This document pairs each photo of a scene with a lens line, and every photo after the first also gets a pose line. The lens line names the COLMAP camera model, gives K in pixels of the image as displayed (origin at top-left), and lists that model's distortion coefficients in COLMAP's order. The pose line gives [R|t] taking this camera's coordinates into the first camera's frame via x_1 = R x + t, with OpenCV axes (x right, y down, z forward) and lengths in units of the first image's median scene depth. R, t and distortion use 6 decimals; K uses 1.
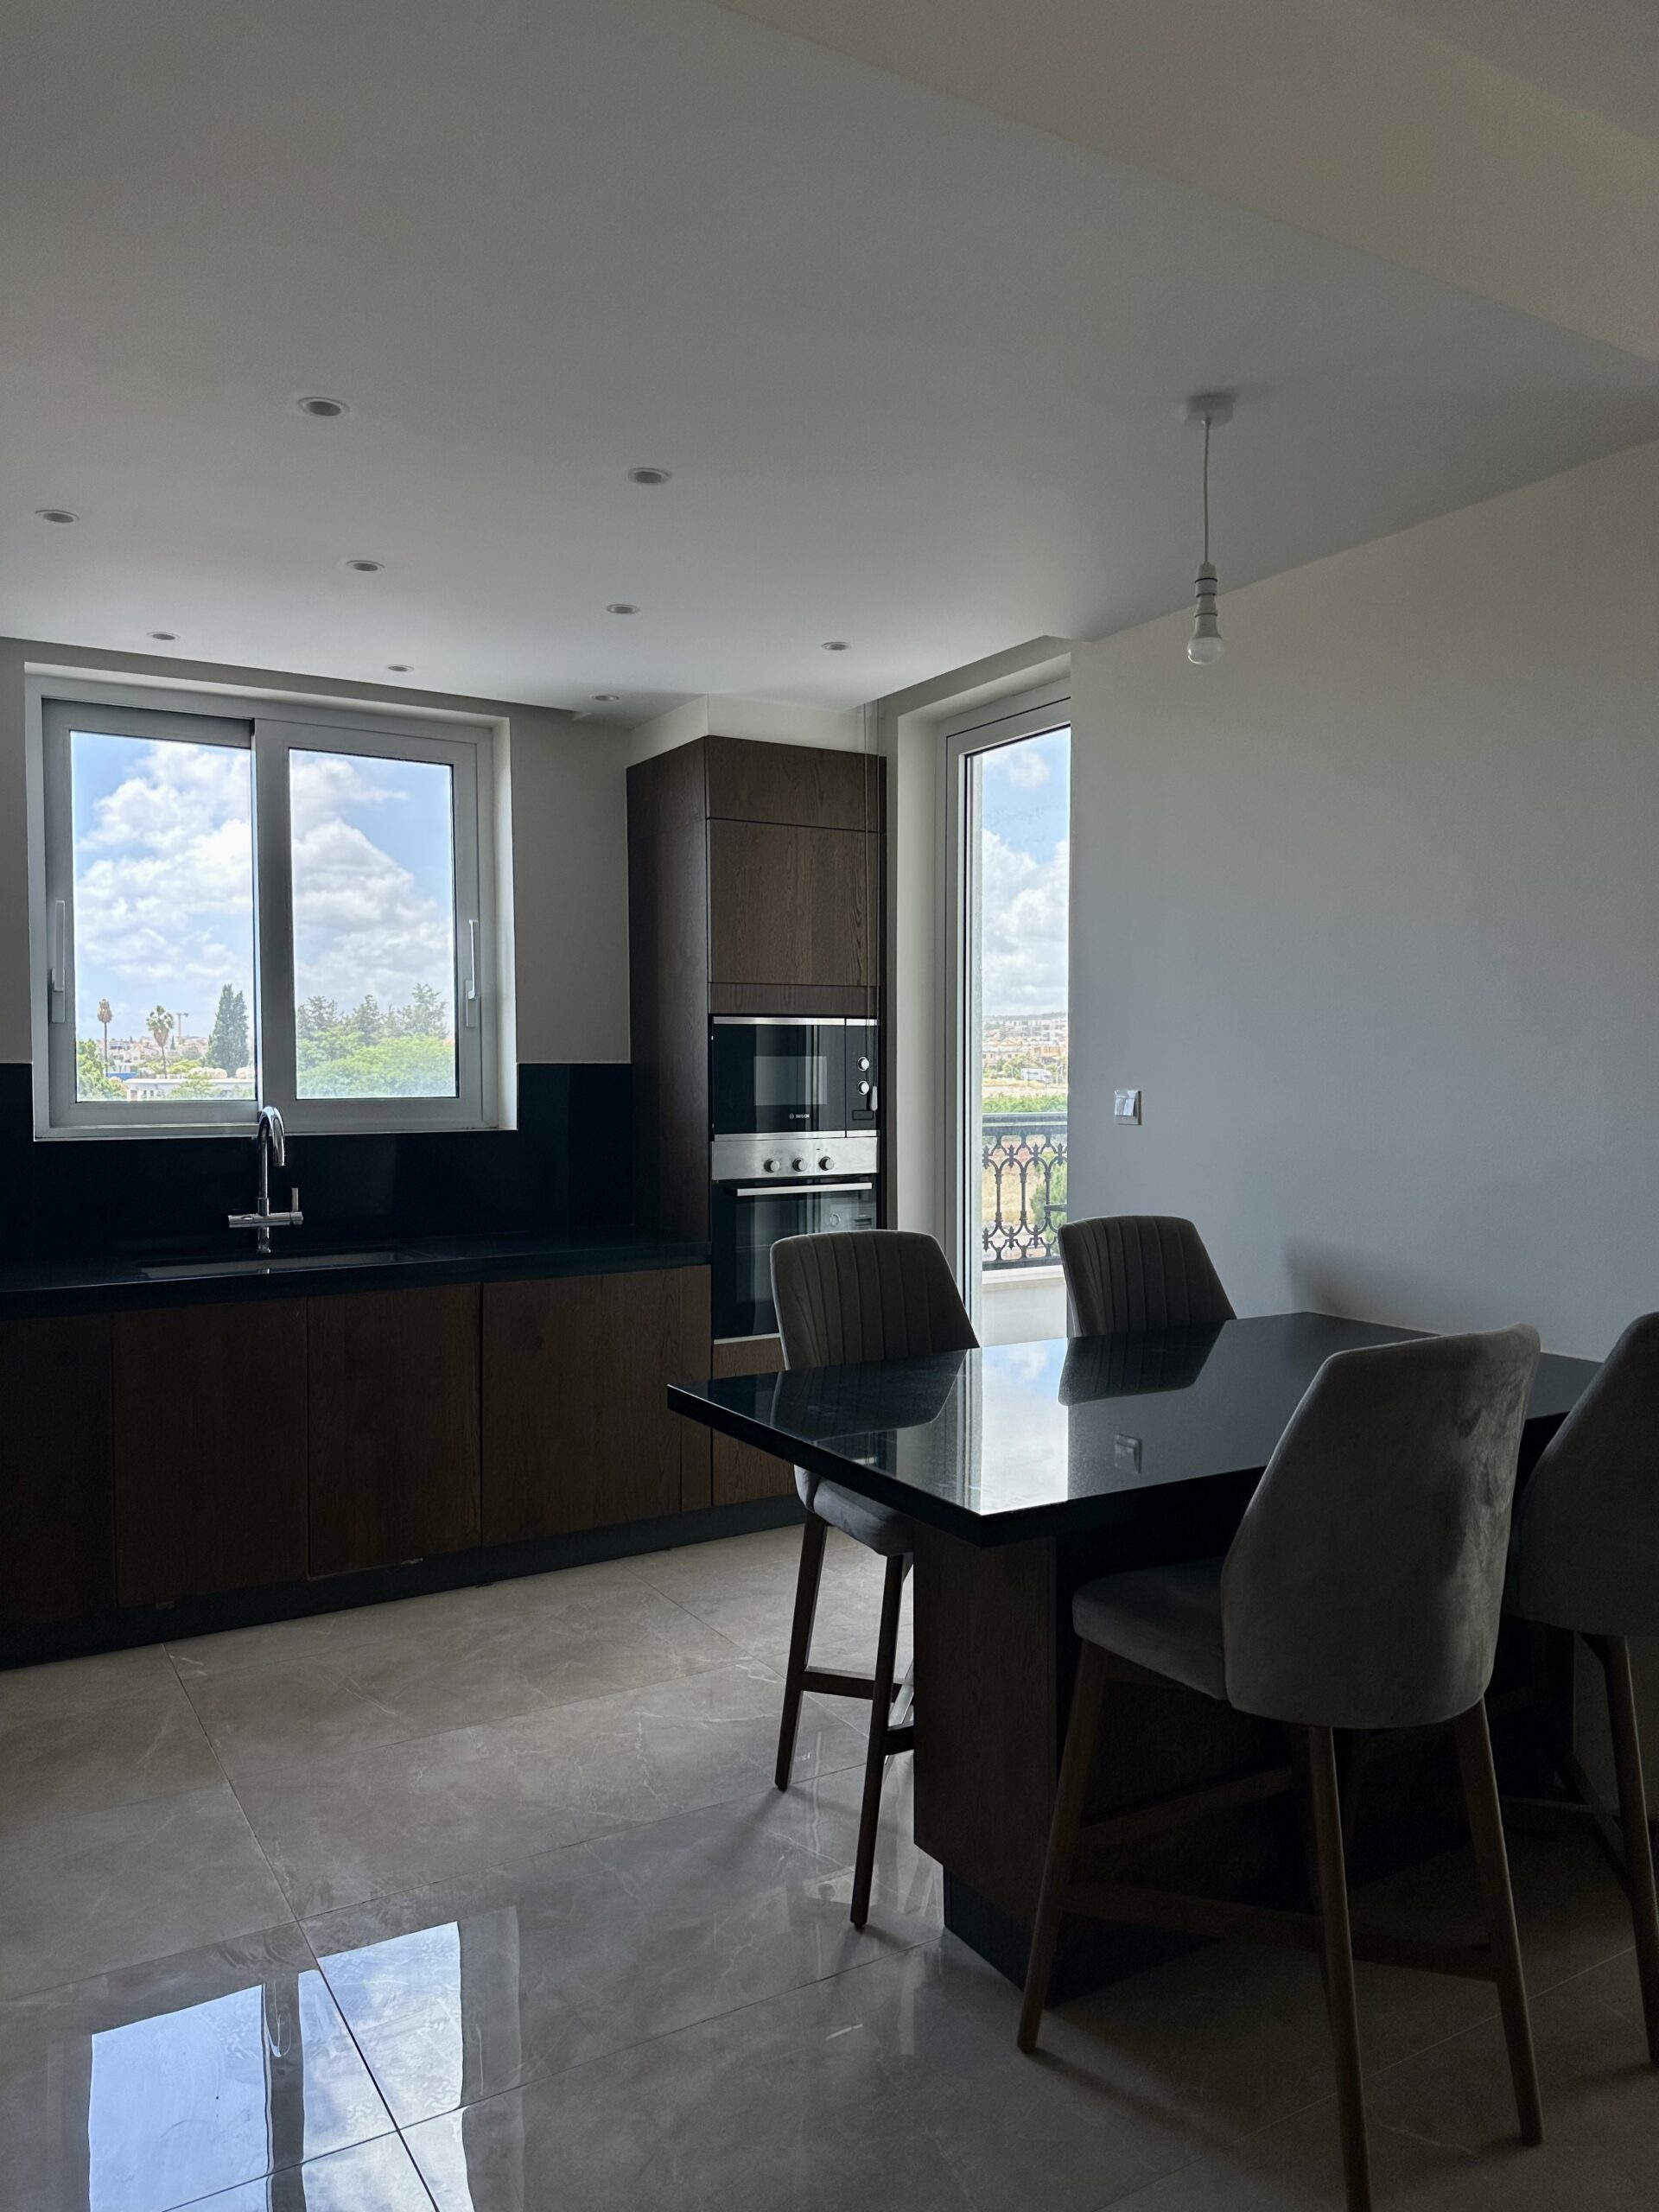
lens RADIAL K [[1503.0, 0, 829.5], [0, 1503.0, 1106.0], [0, 0, 1]] dist [0.049883, -0.000040]
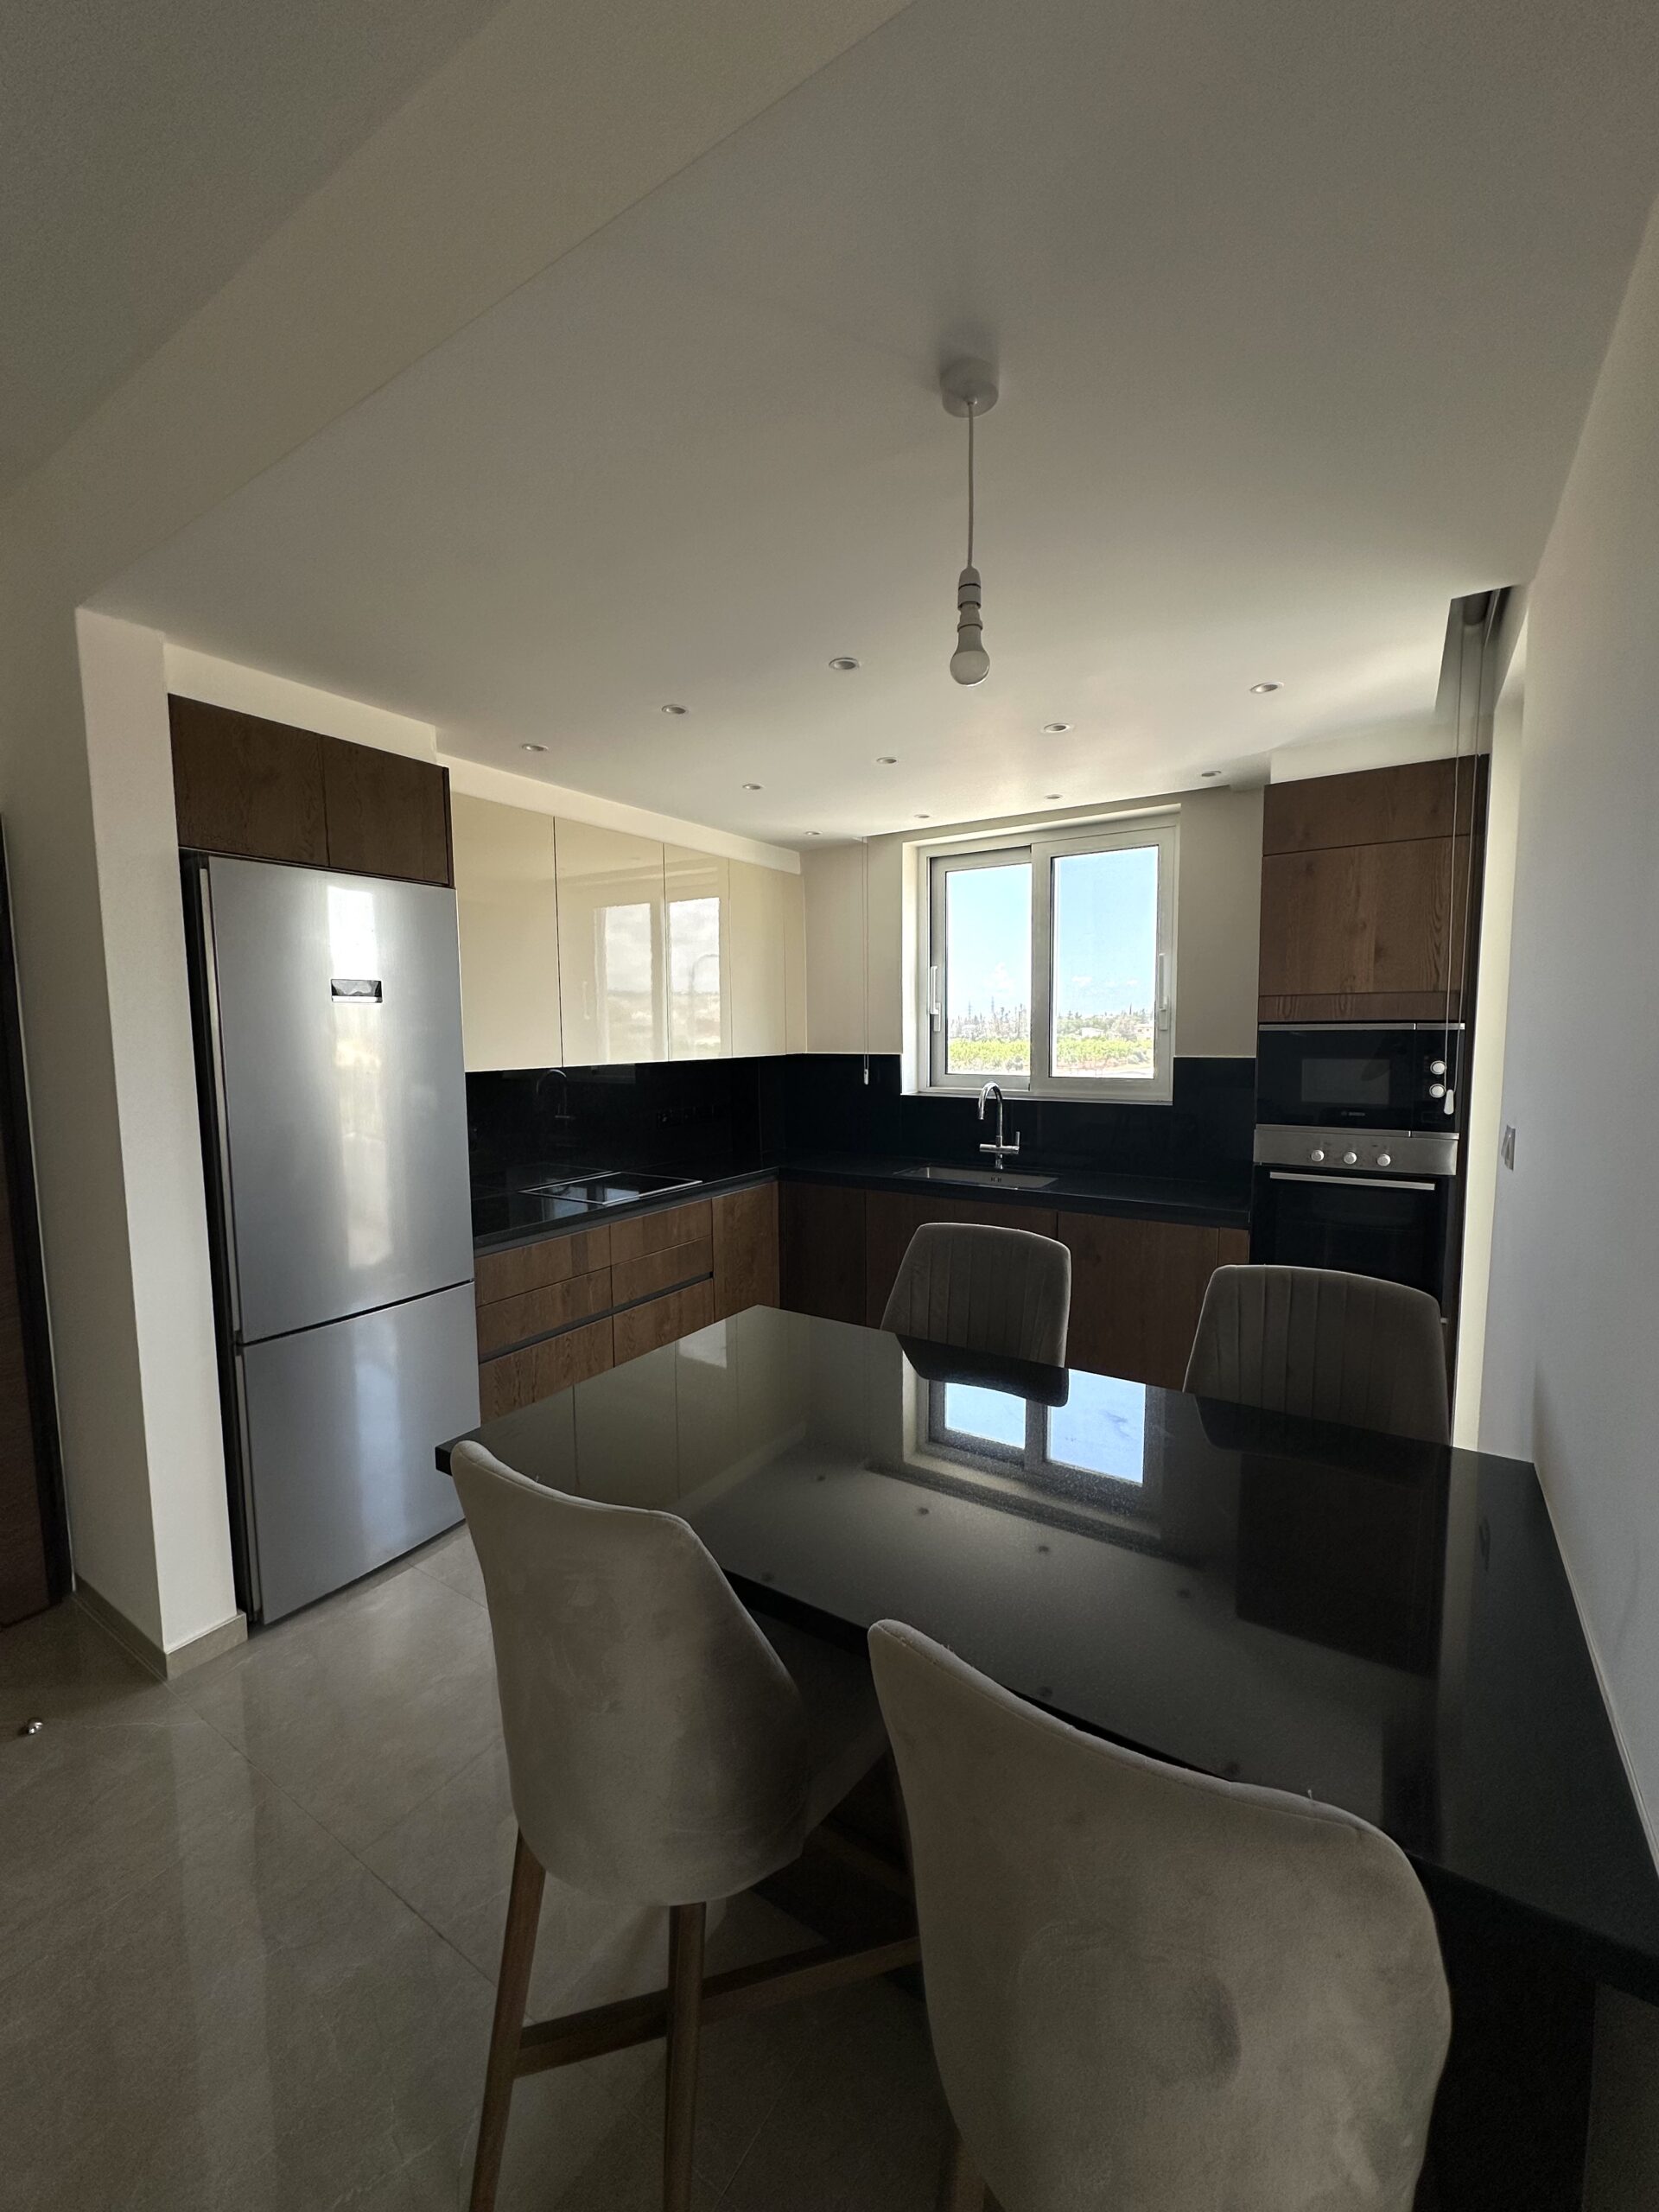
lens RADIAL K [[883.0, 0, 829.5], [0, 883.0, 1106.0], [0, 0, 1]] dist [0.002052, 0.000062]
pose [[0.437395, 0.078333, -0.895851, 0.398233], [-0.020565, 0.996810, 0.077120, -0.041691], [0.899034, -0.015309, 0.437611, 0.383649]]
